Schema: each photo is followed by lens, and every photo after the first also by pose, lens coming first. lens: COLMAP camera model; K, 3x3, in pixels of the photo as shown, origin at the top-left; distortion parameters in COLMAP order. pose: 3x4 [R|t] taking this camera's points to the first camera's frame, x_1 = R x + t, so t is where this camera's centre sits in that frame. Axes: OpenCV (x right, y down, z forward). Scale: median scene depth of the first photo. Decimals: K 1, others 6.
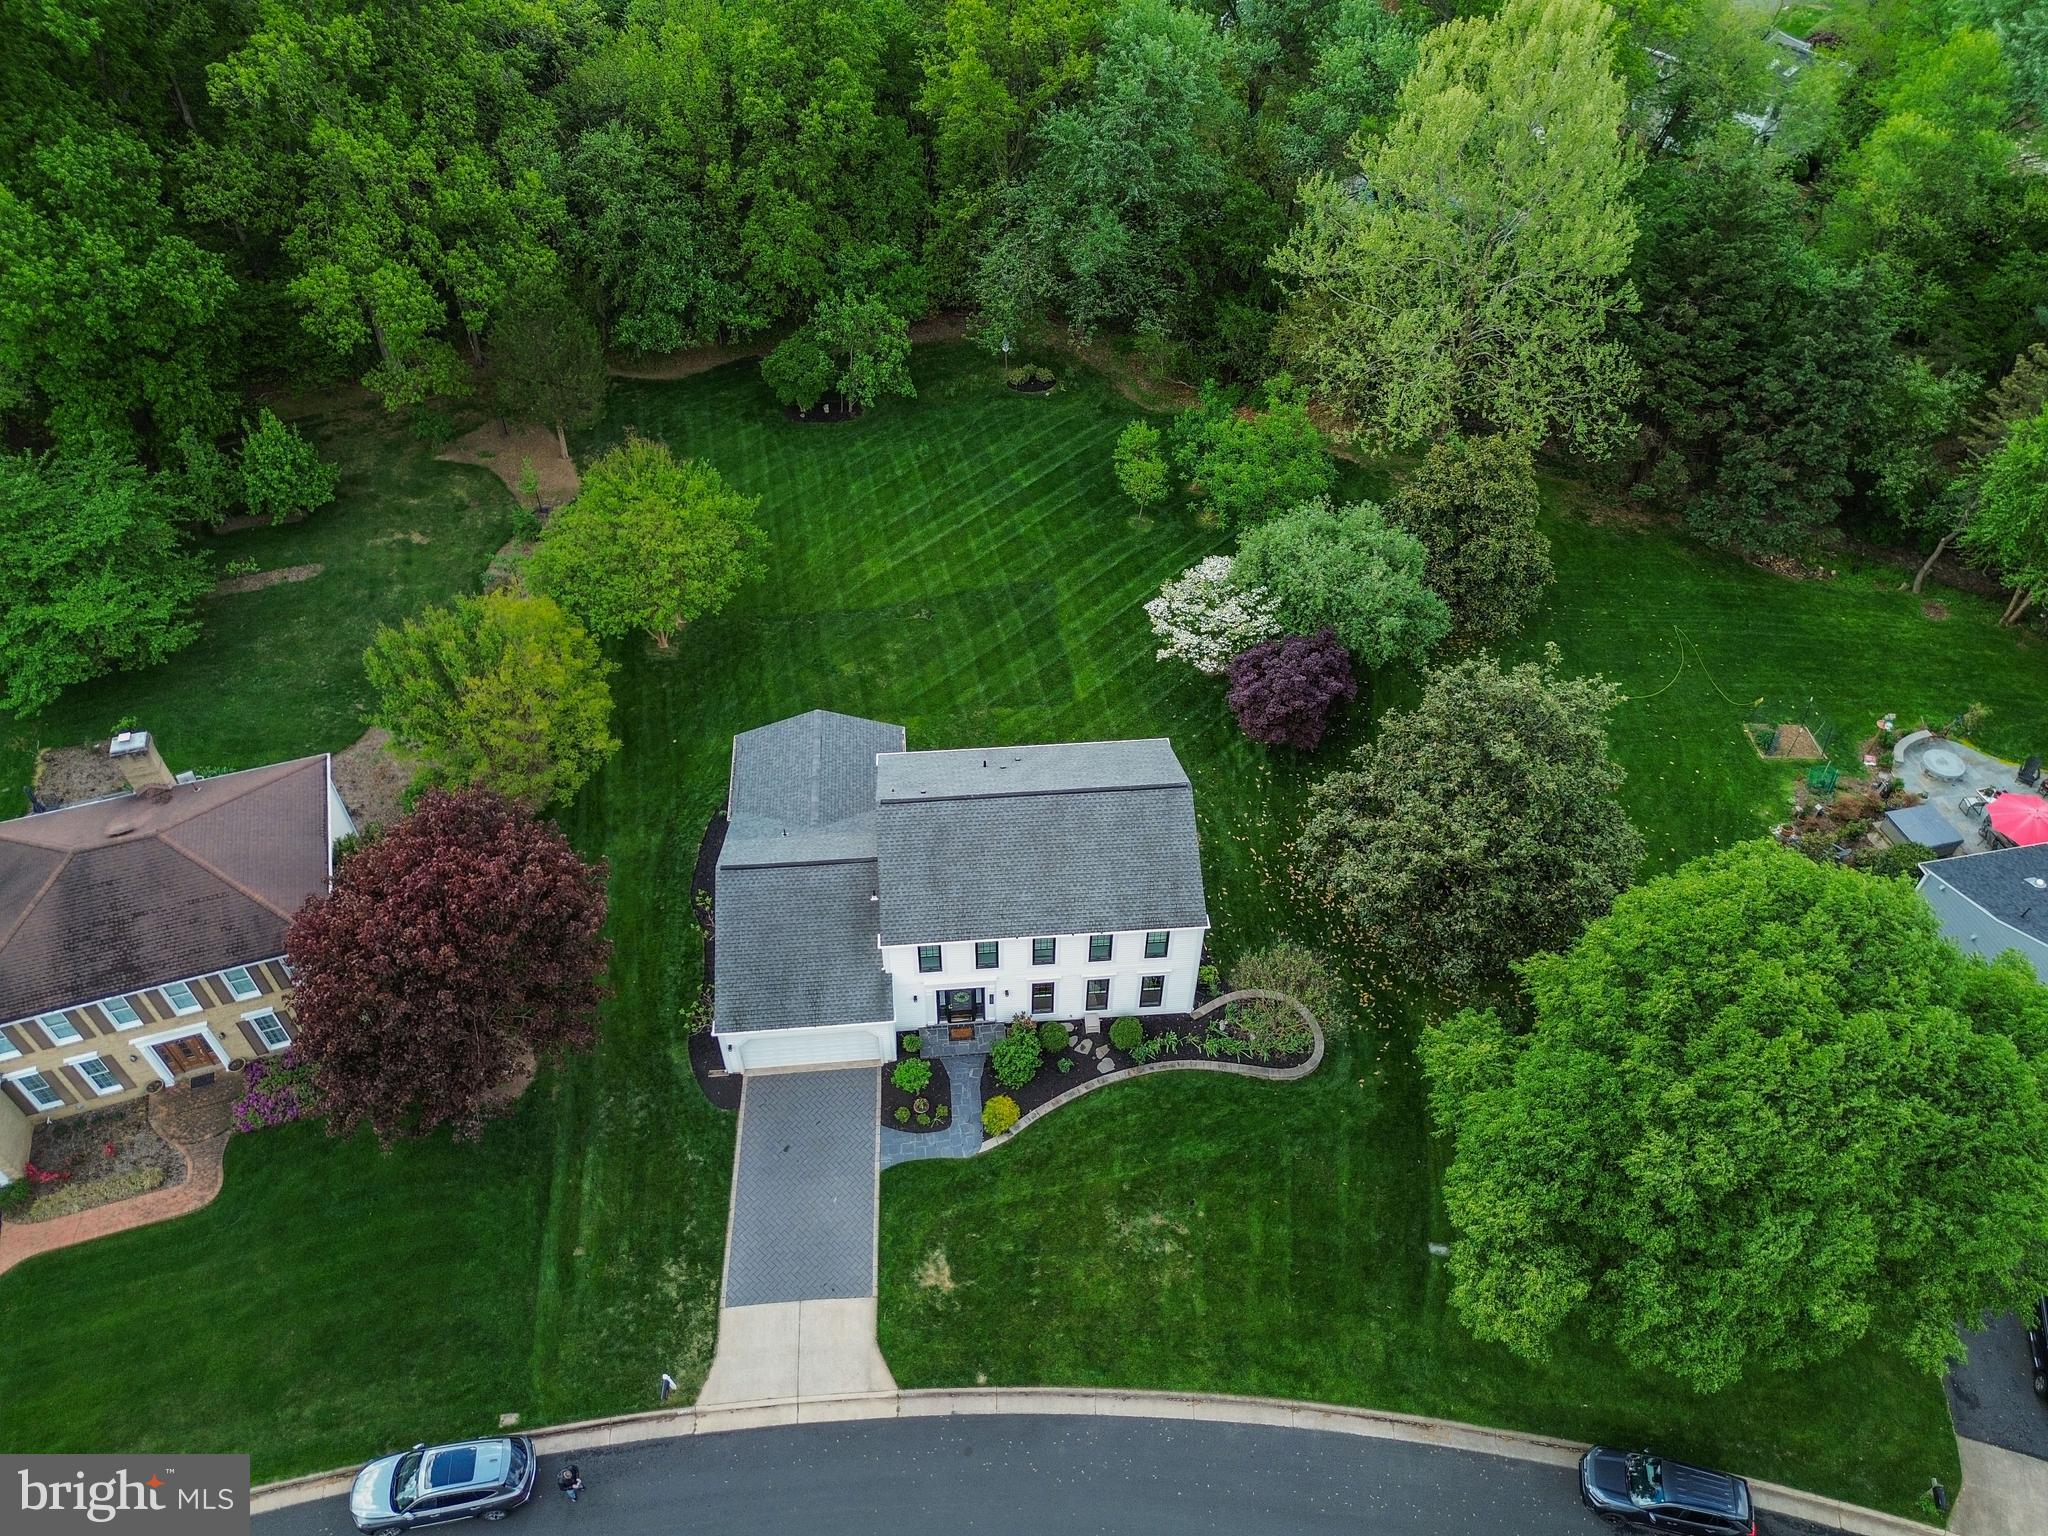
lens RADIAL K [[1442.5, 0, 1019.3], [0, 1442.5, 771.7], [0, 0, 1]] dist [0.075530, -0.065473]
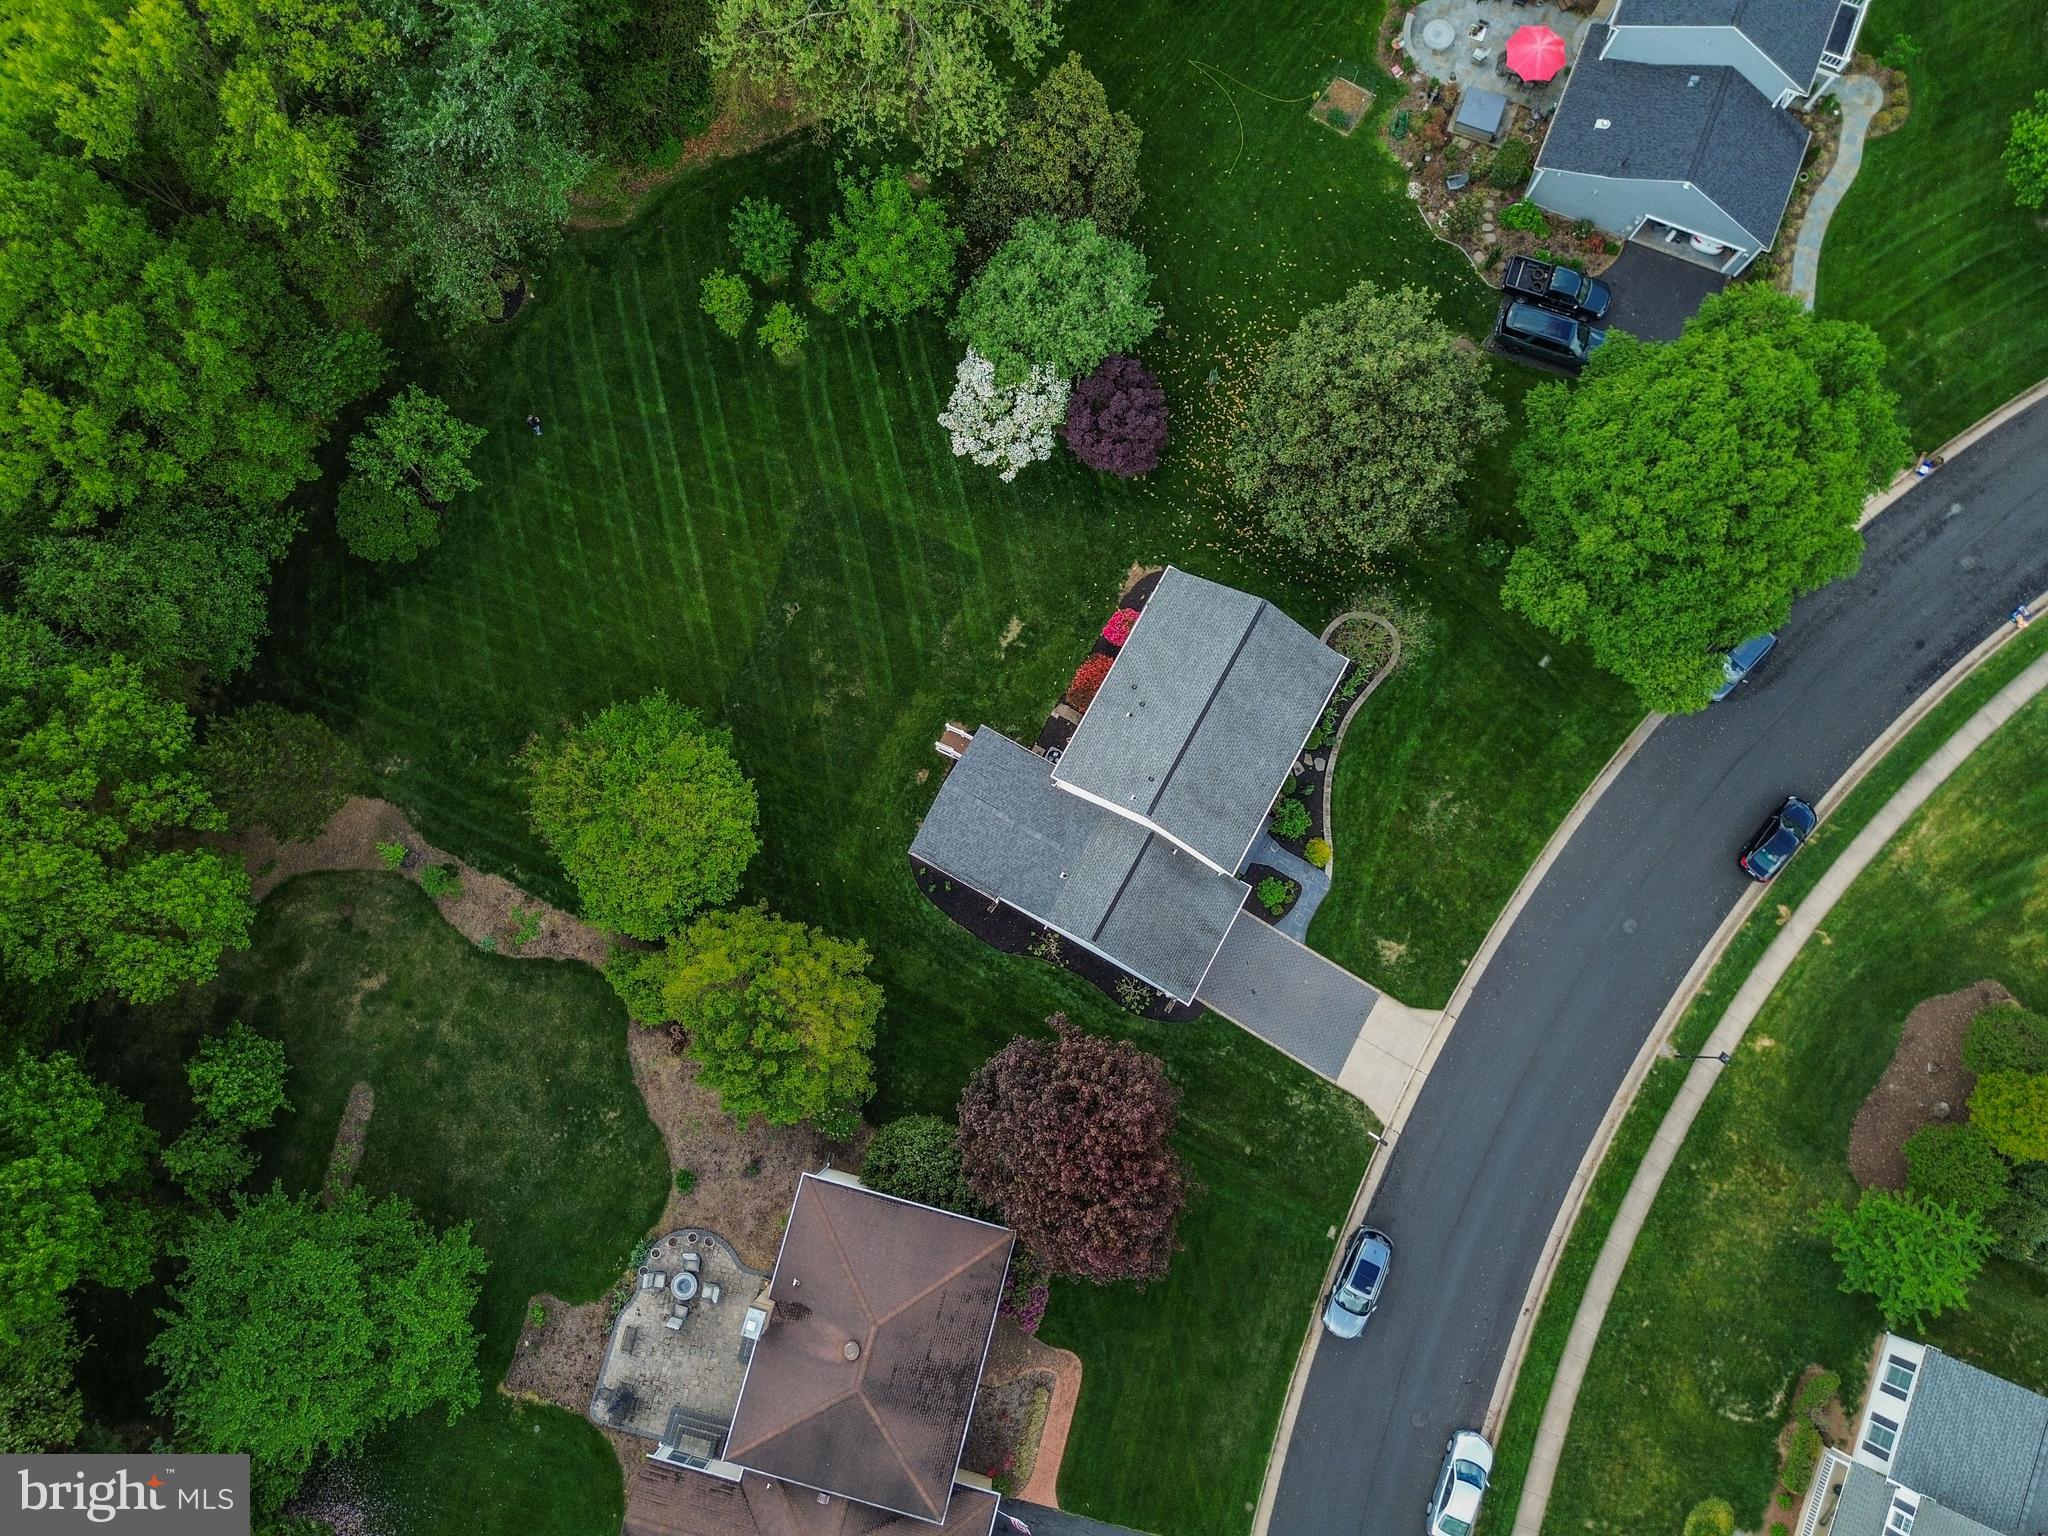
lens RADIAL K [[1442.5, 0, 1019.3], [0, 1442.5, 771.7], [0, 0, 1]] dist [0.075530, -0.065473]
pose [[0.554503, -0.821646, 0.132002, -0.284716], [0.597427, 0.503463, 0.624184, -0.819142], [-0.579317, -0.267250, 0.770045, 0.115561]]
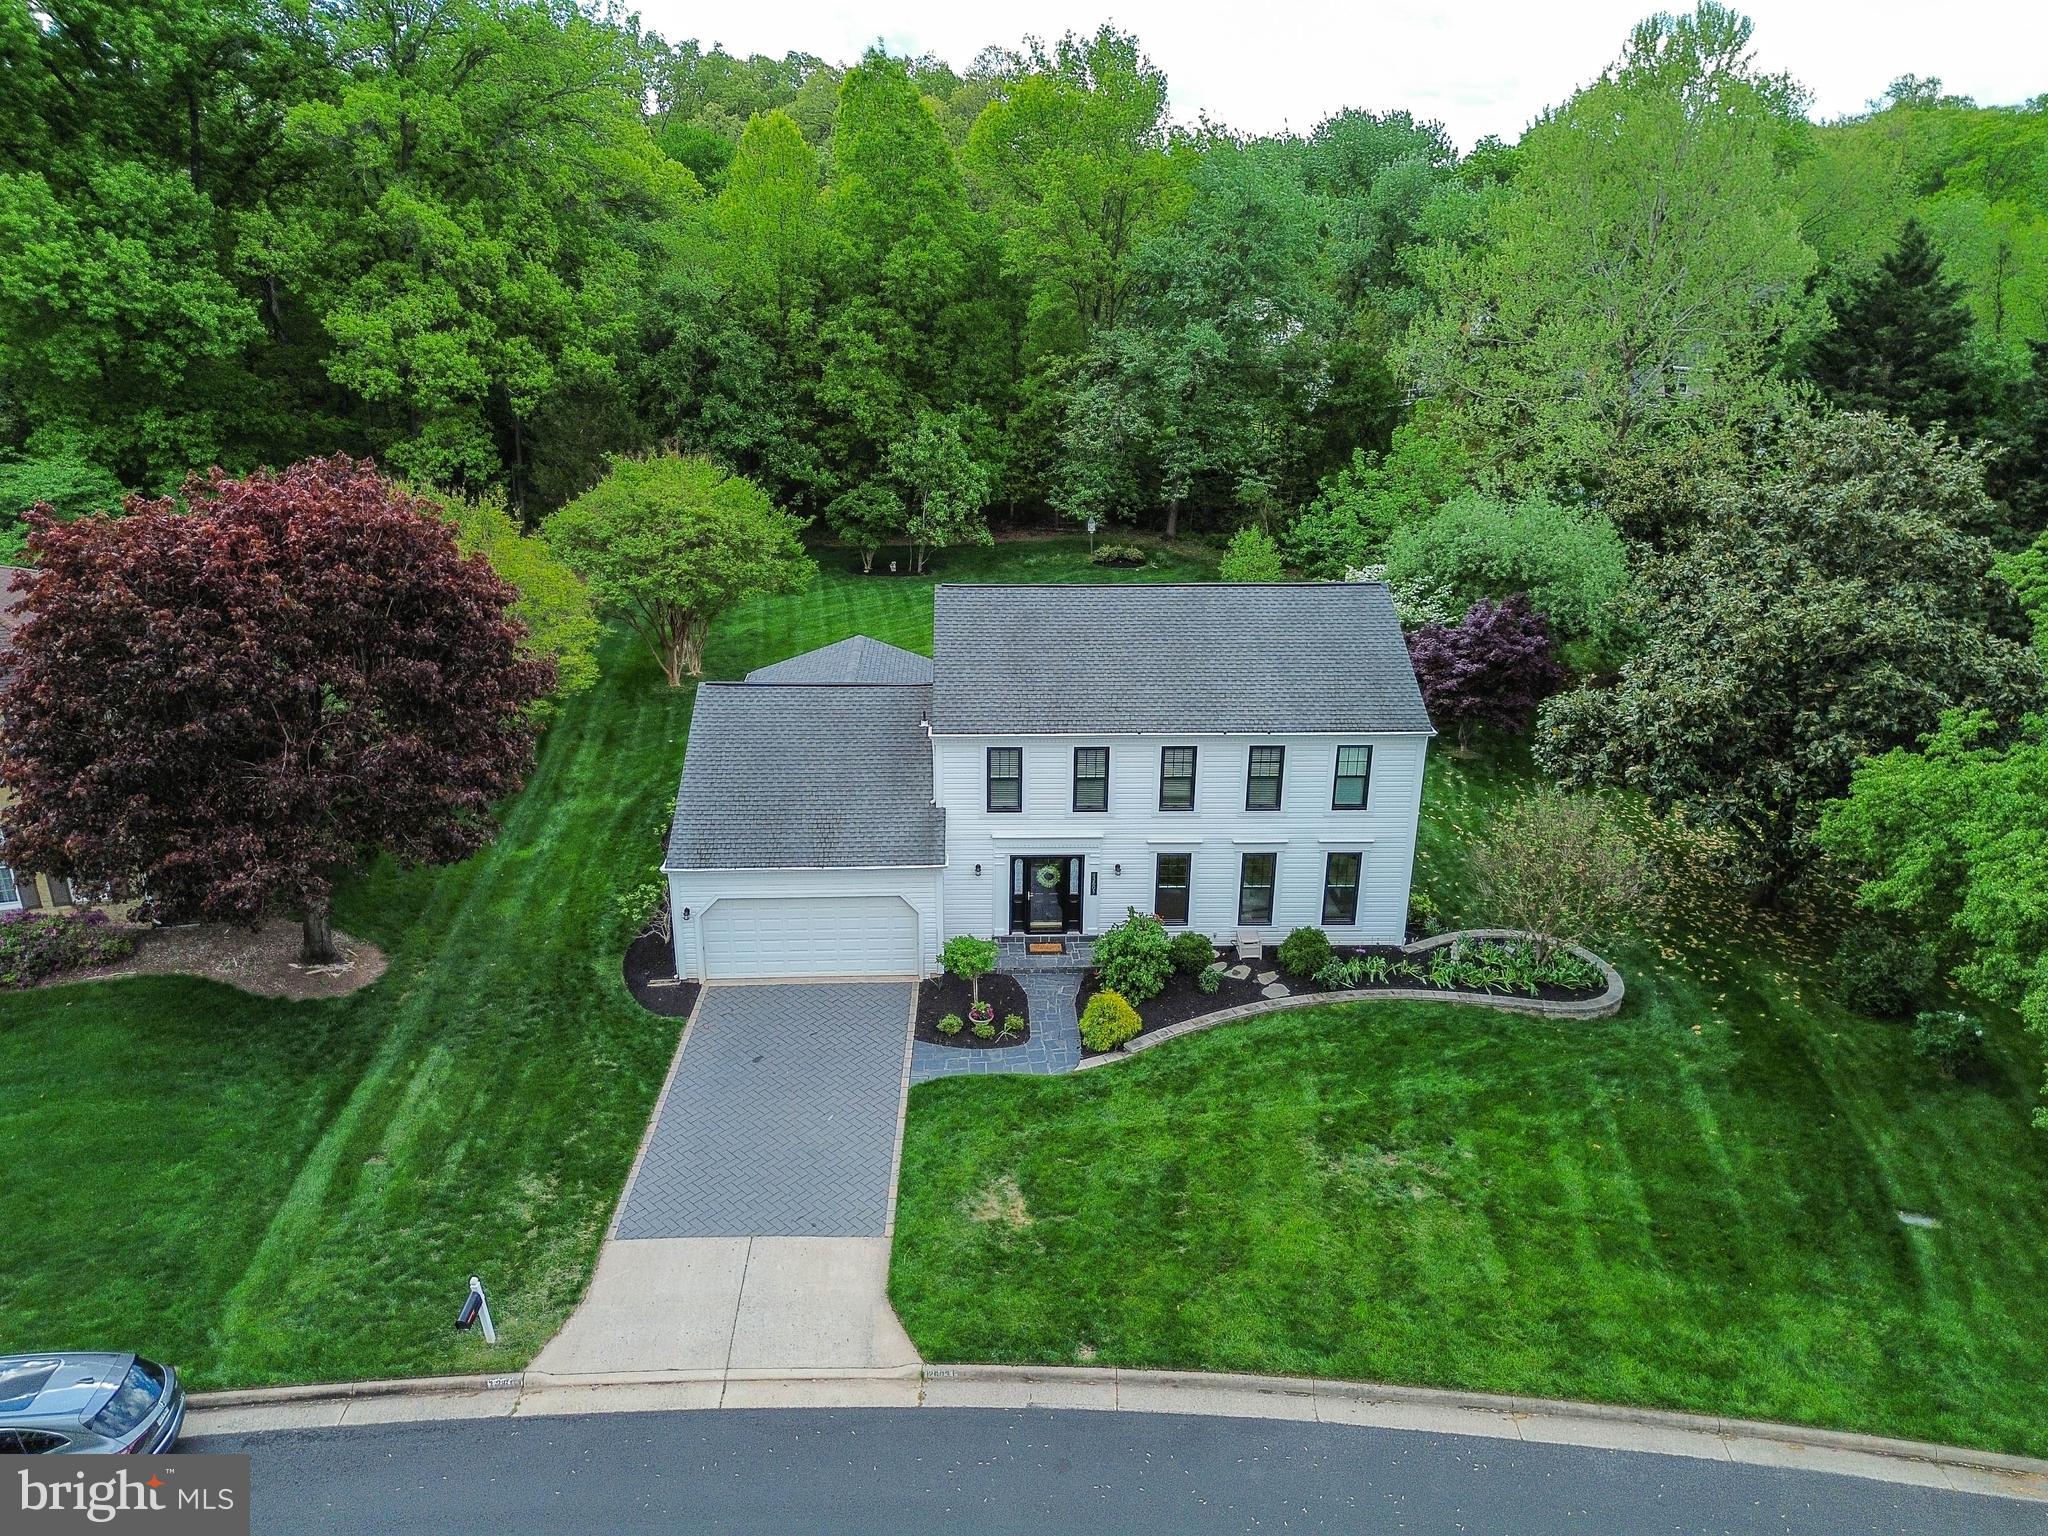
lens RADIAL K [[1442.5, 0, 1019.3], [0, 1442.5, 771.7], [0, 0, 1]] dist [0.075530, -0.065473]
pose [[0.999105, 0.019921, -0.037307, -0.029951], [-0.033698, 0.908001, -0.417610, 0.387007], [0.025555, 0.418494, 0.907860, 0.390384]]
